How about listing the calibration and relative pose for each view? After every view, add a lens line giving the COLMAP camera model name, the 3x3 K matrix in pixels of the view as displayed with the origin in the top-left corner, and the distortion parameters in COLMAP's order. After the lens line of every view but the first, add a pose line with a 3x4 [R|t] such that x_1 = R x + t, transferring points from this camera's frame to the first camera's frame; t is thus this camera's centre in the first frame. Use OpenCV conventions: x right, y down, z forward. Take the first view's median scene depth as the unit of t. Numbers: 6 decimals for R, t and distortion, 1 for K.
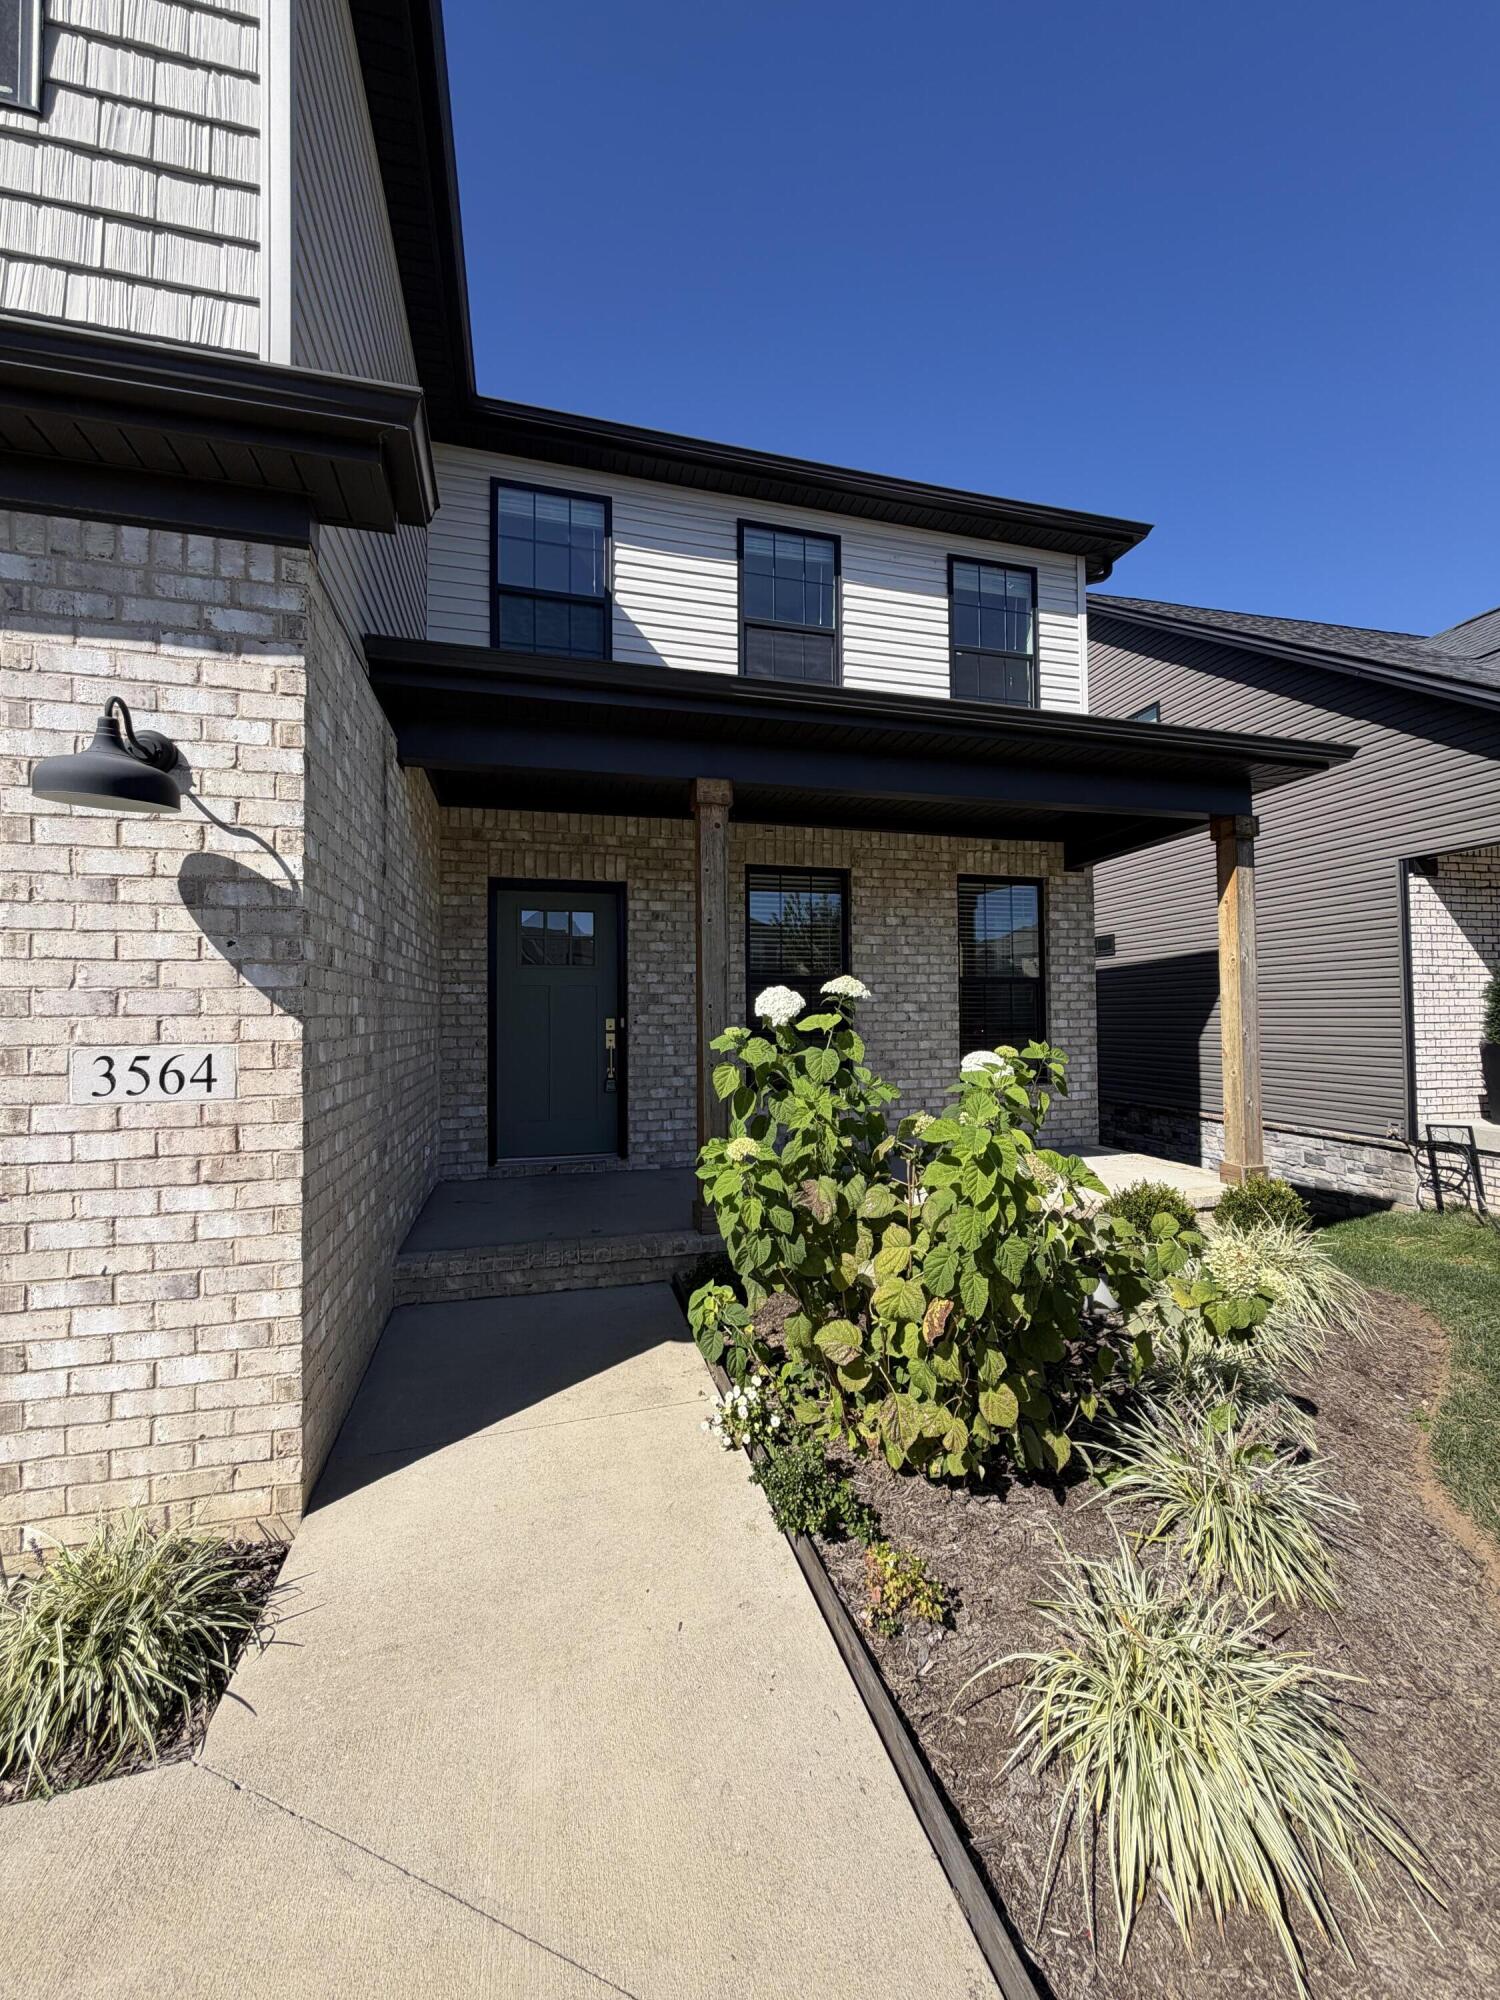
lens RADIAL K [[794.5, 0, 749.9], [0, 794.5, 996.6], [0, 0, 1]] dist [-0.004723, 0.000973]
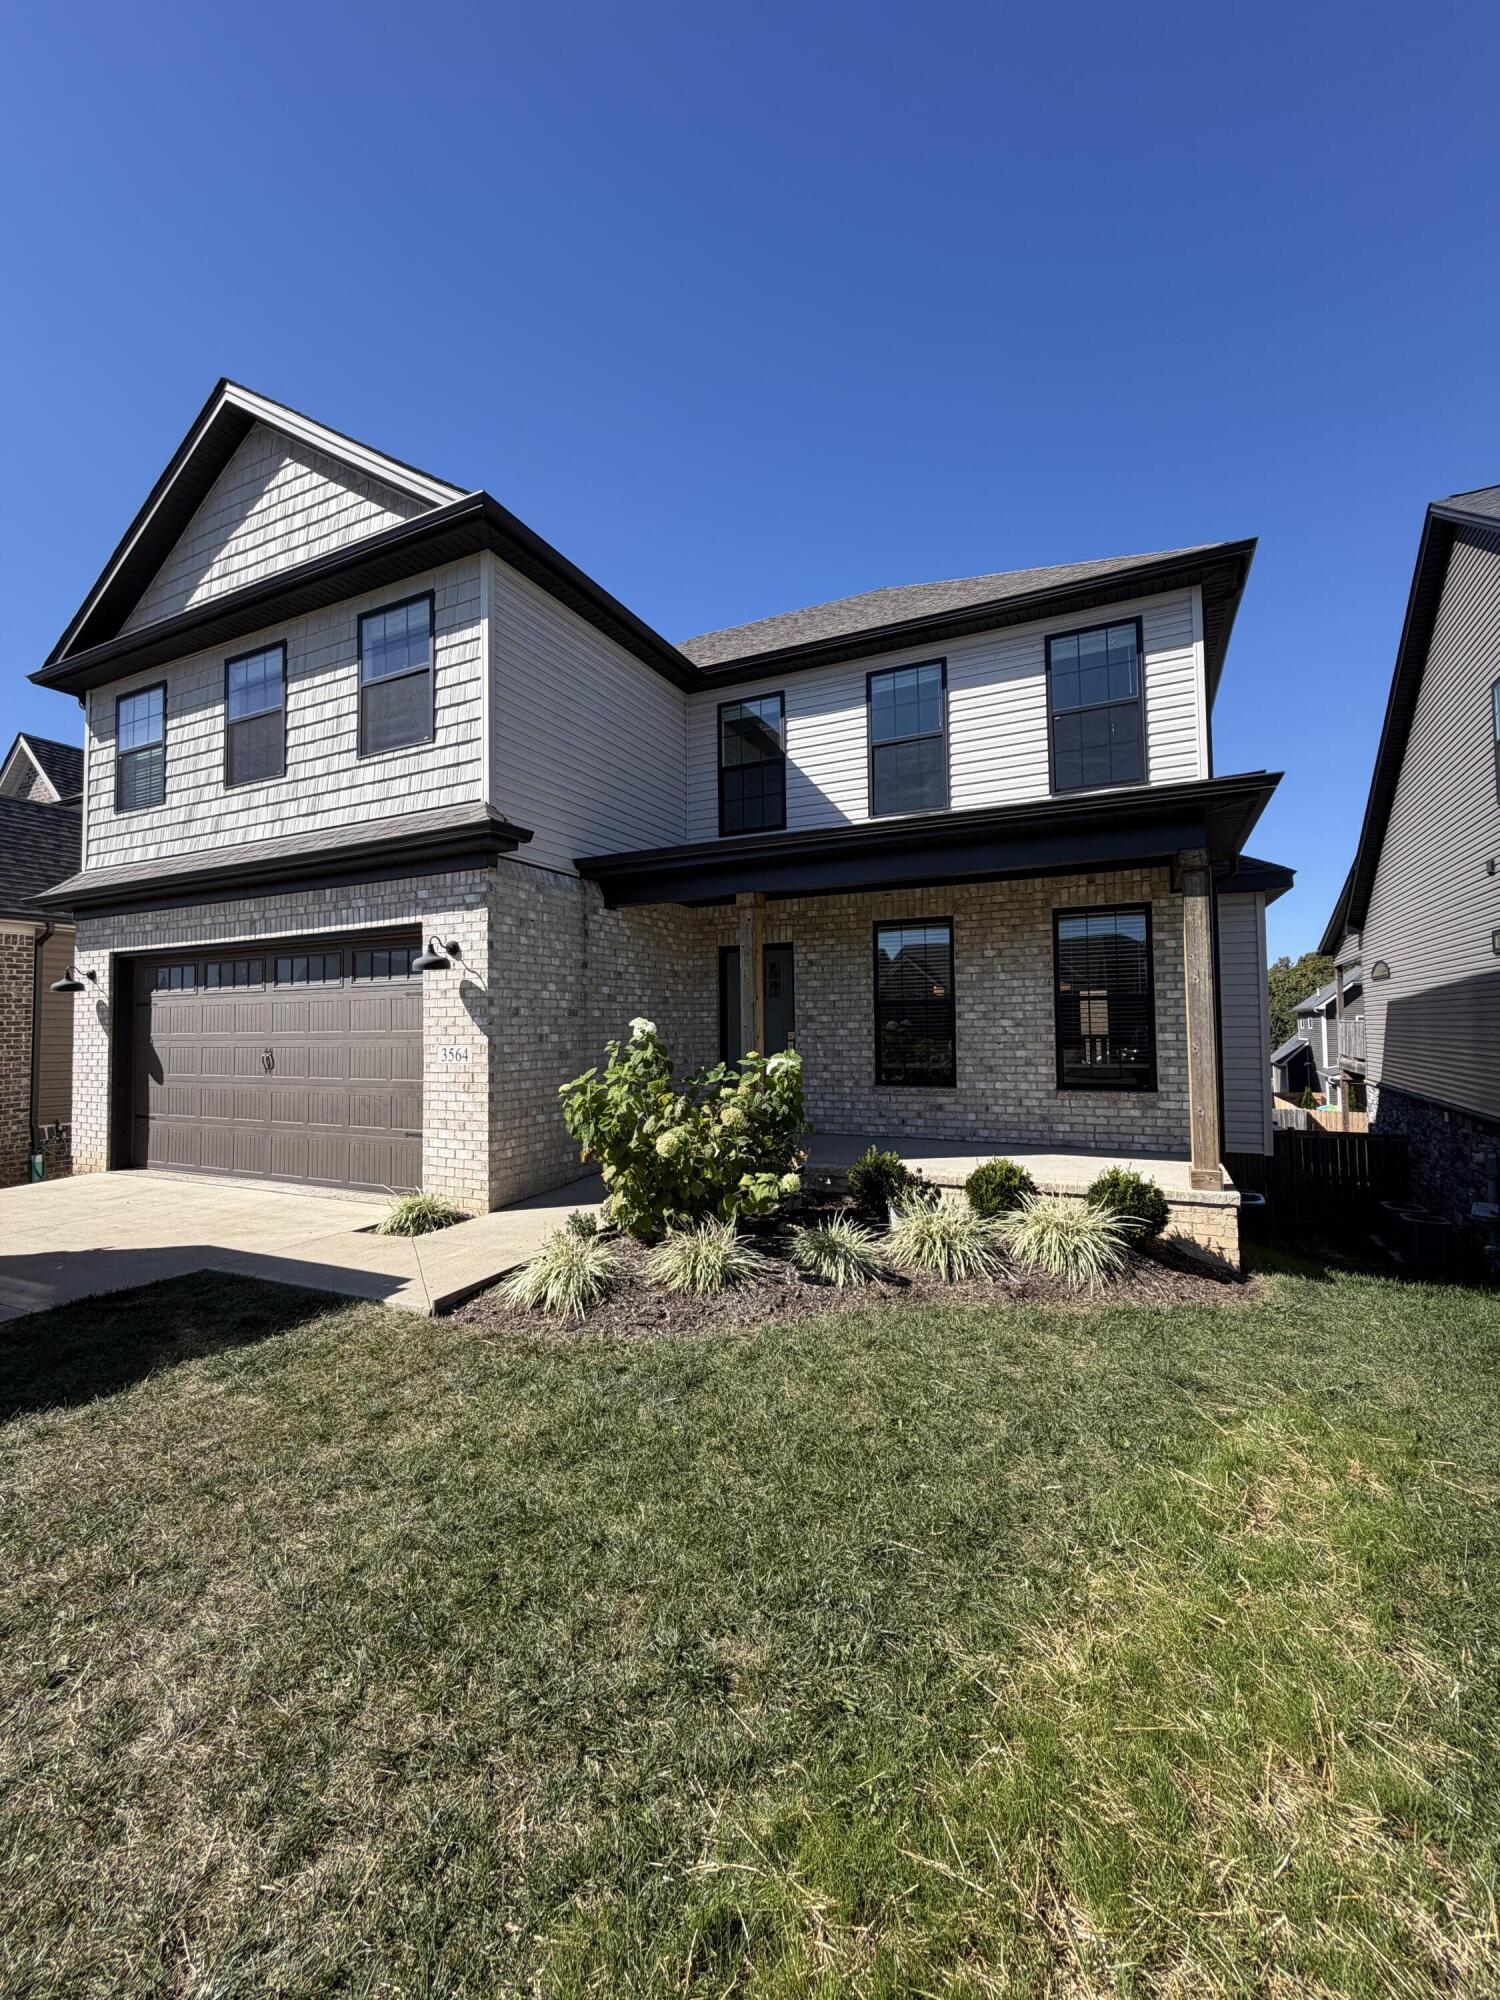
lens RADIAL K [[794.5, 0, 749.9], [0, 794.5, 996.6], [0, 0, 1]] dist [-0.004723, 0.000973]
pose [[0.753008, -0.026153, -0.657491, 0.719670], [0.022566, 0.999648, -0.013918, -0.019097], [0.657624, -0.004357, 0.753334, -0.184379]]
